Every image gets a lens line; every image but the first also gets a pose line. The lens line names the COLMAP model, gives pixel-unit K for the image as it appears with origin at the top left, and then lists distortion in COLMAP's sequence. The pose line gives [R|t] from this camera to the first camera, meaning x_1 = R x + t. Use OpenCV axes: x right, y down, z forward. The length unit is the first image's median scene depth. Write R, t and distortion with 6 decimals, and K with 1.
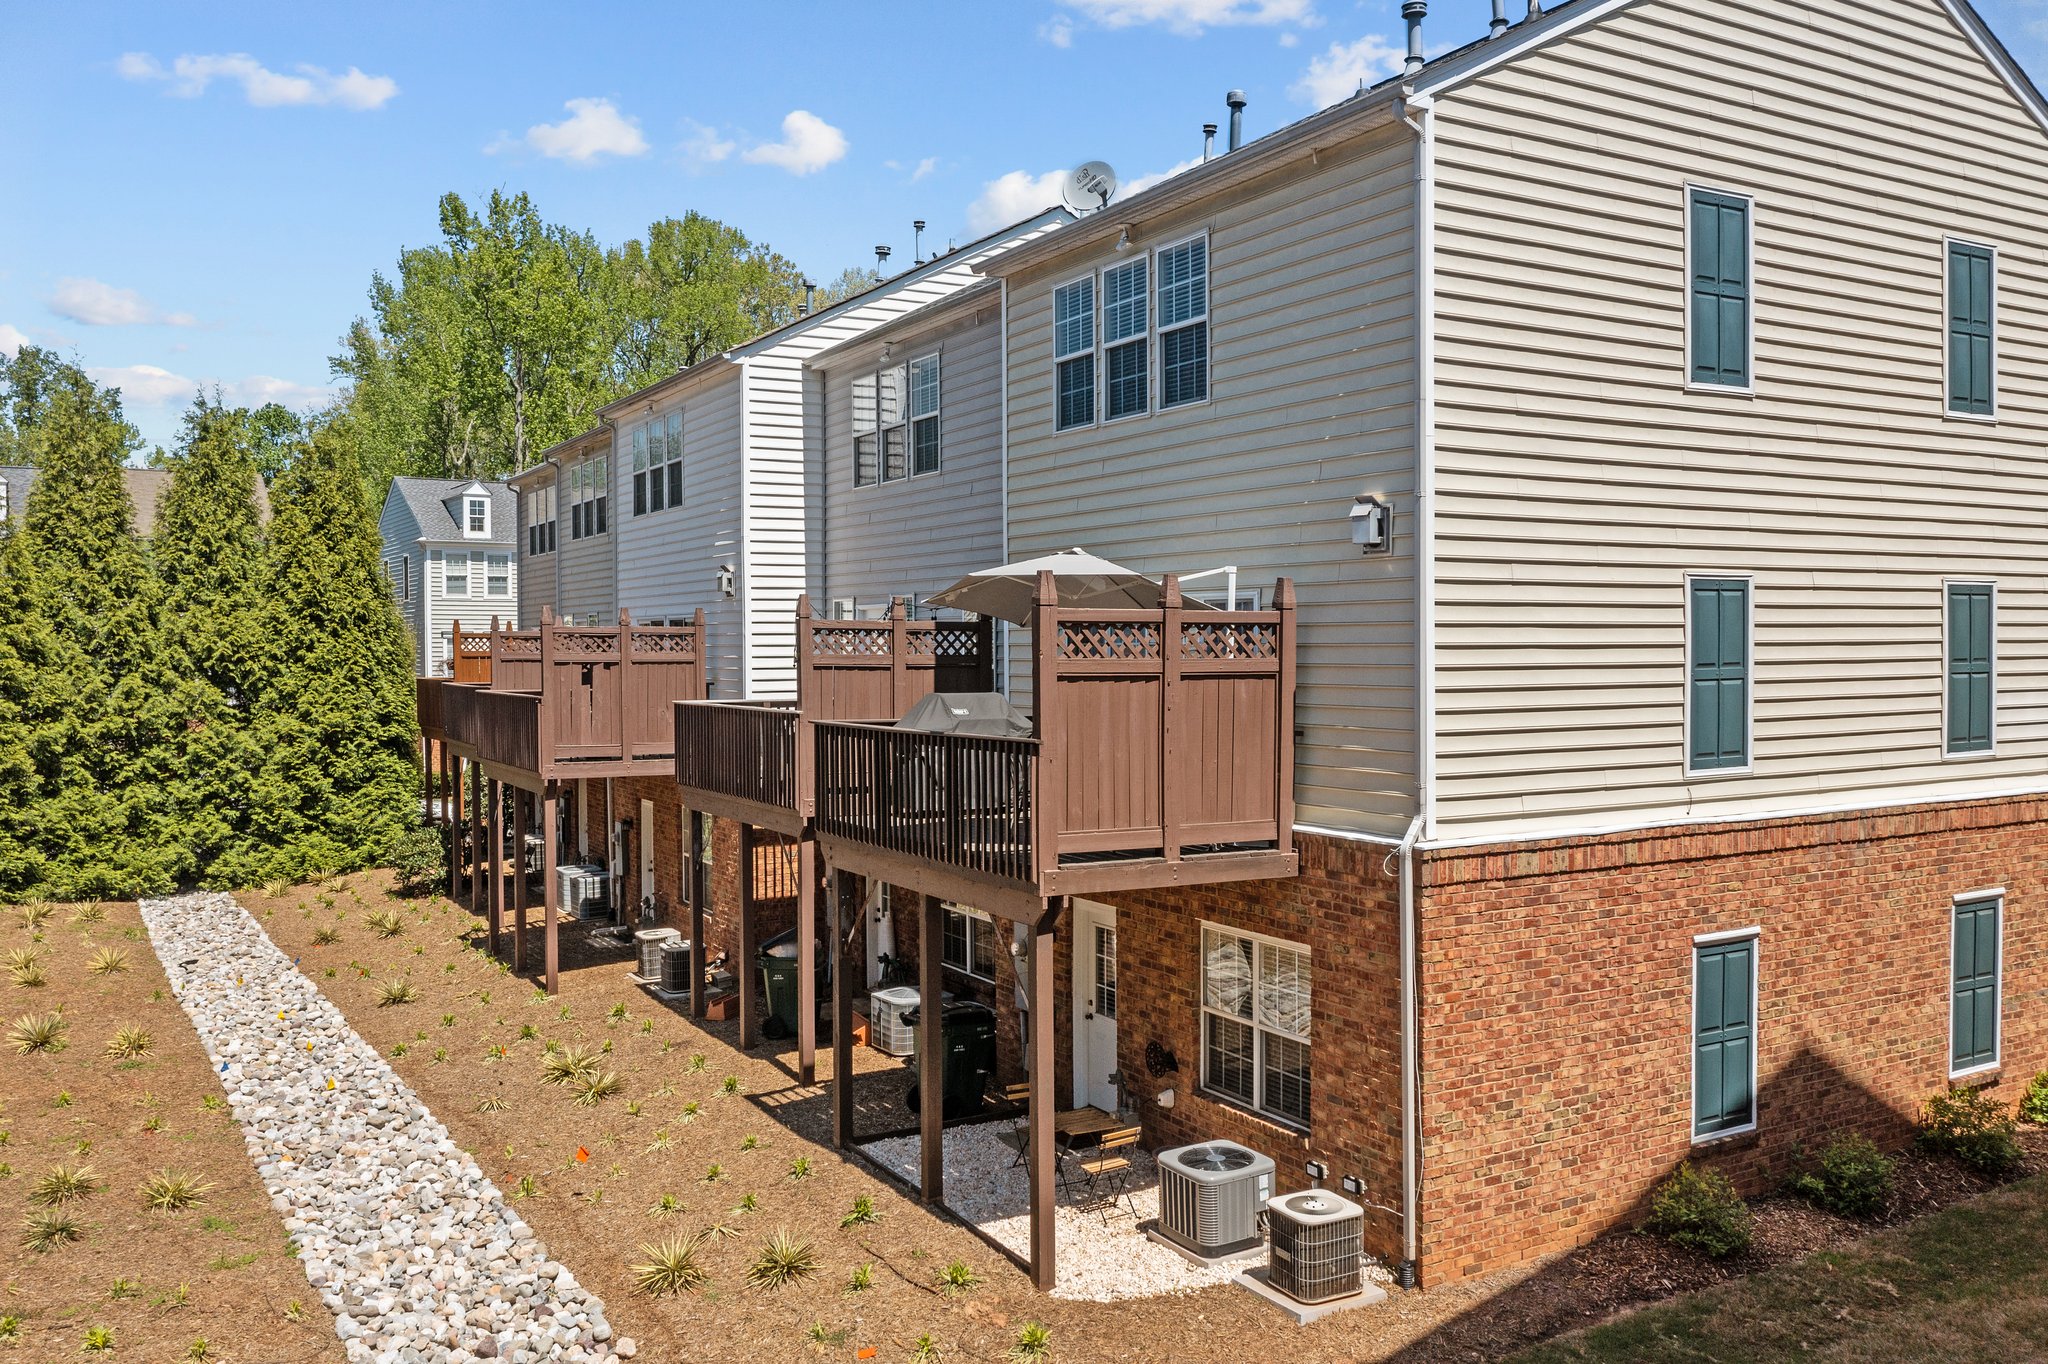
lens RADIAL K [[1646.6, 0, 1049.0], [0, 1646.6, 659.1], [0, 0, 1]] dist [-0.019122, 0.017969]
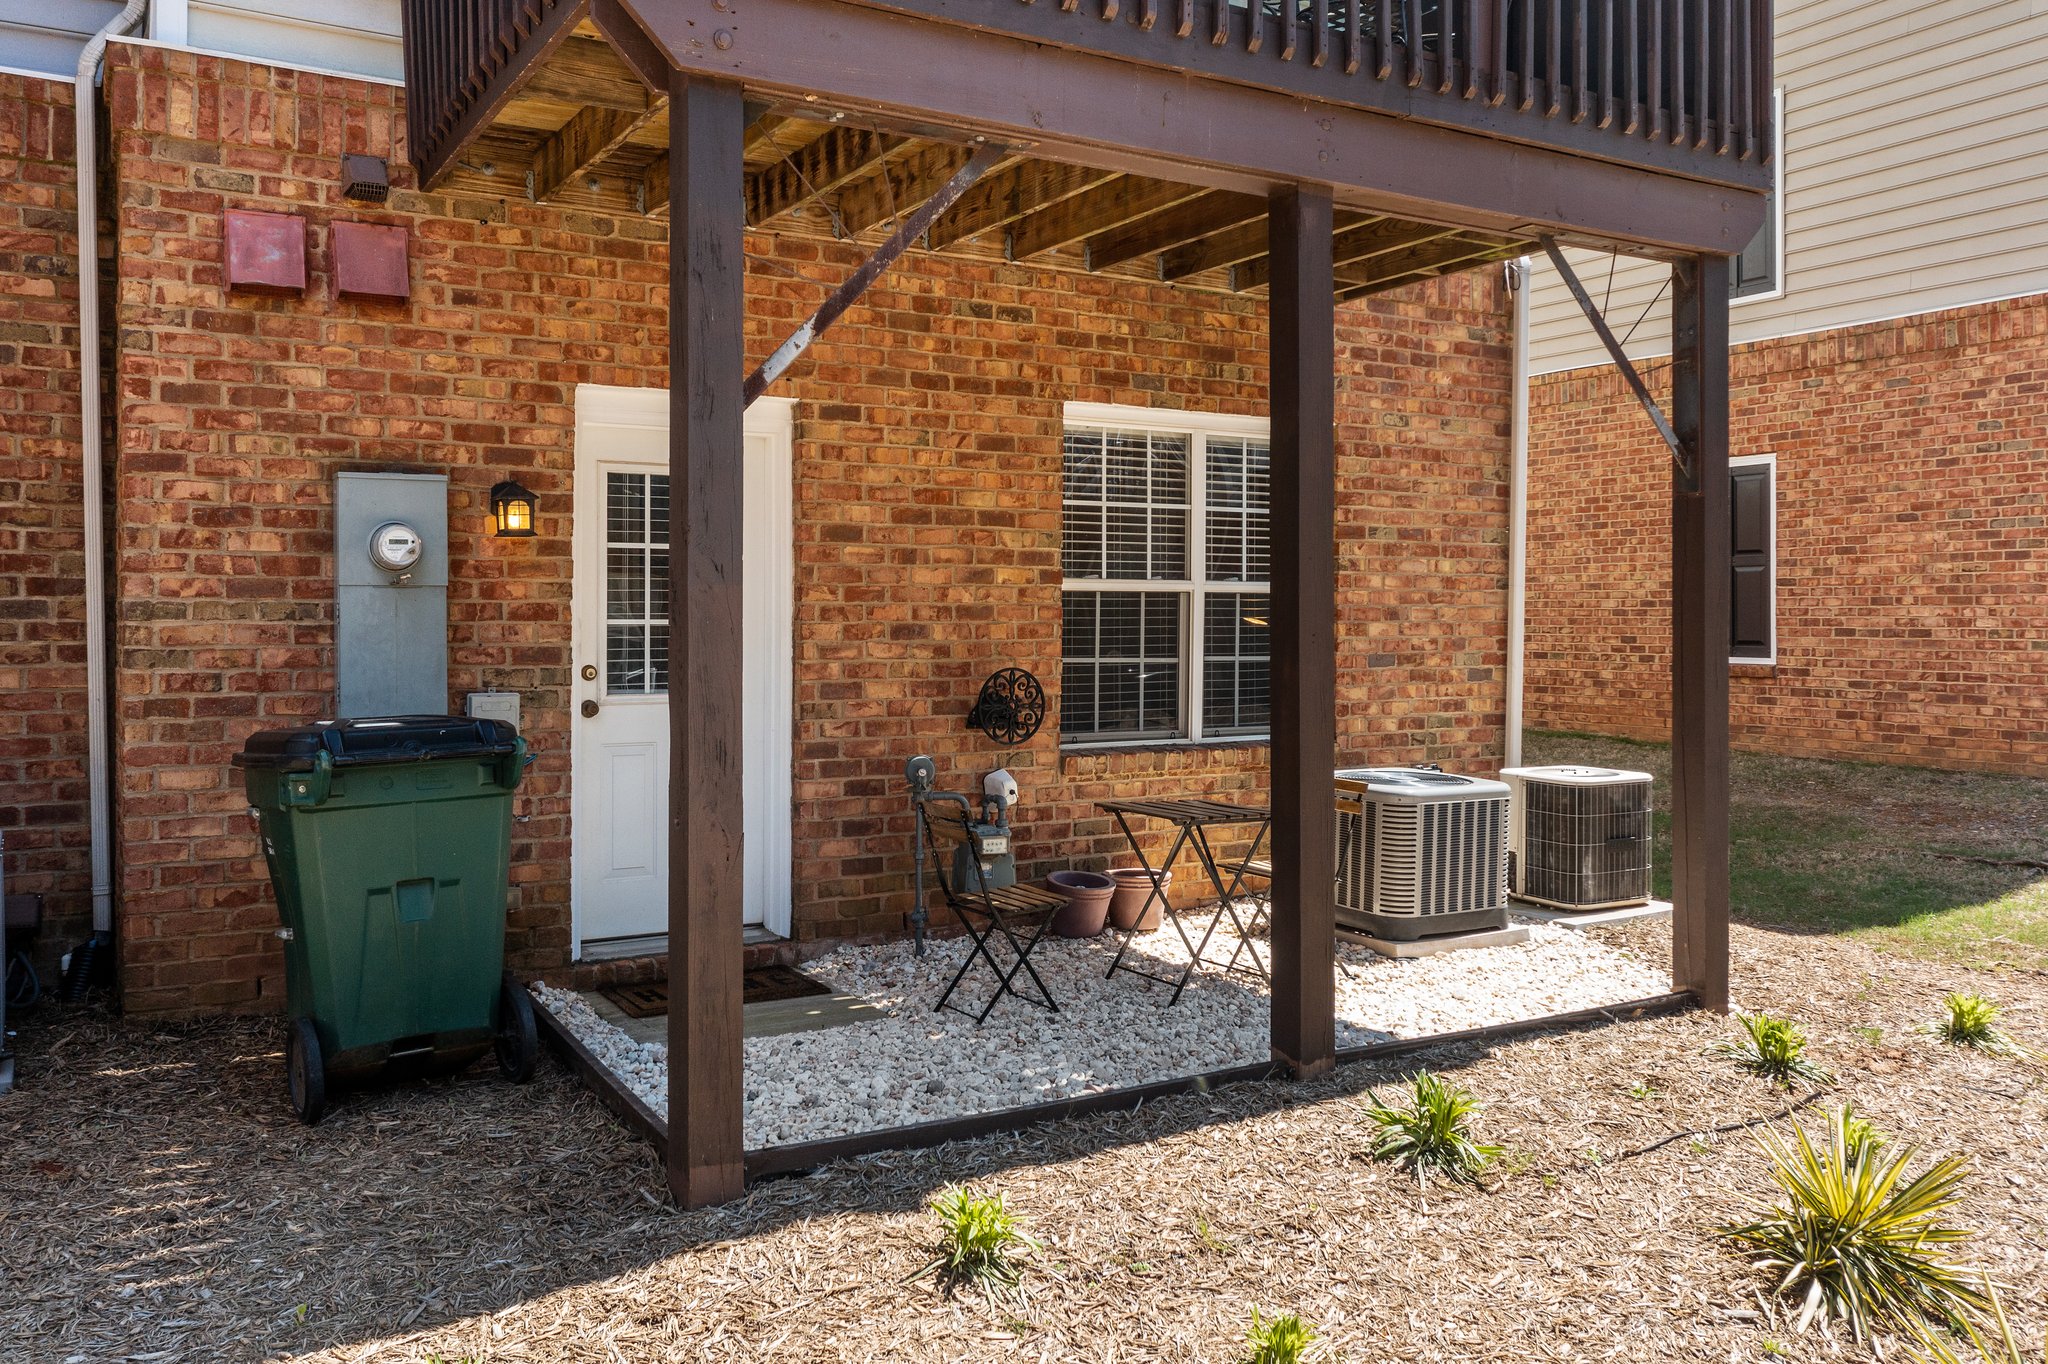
lens RADIAL K [[1626.1, 0, 1059.6], [0, 1626.1, 613.2], [0, 0, 1]] dist [-0.011972, 0.004376]
pose [[-0.016602, 0.006219, 0.999843, -0.450761], [0.014839, 0.999872, -0.005973, 0.250903], [-0.999752, 0.014738, -0.016693, 1.131192]]
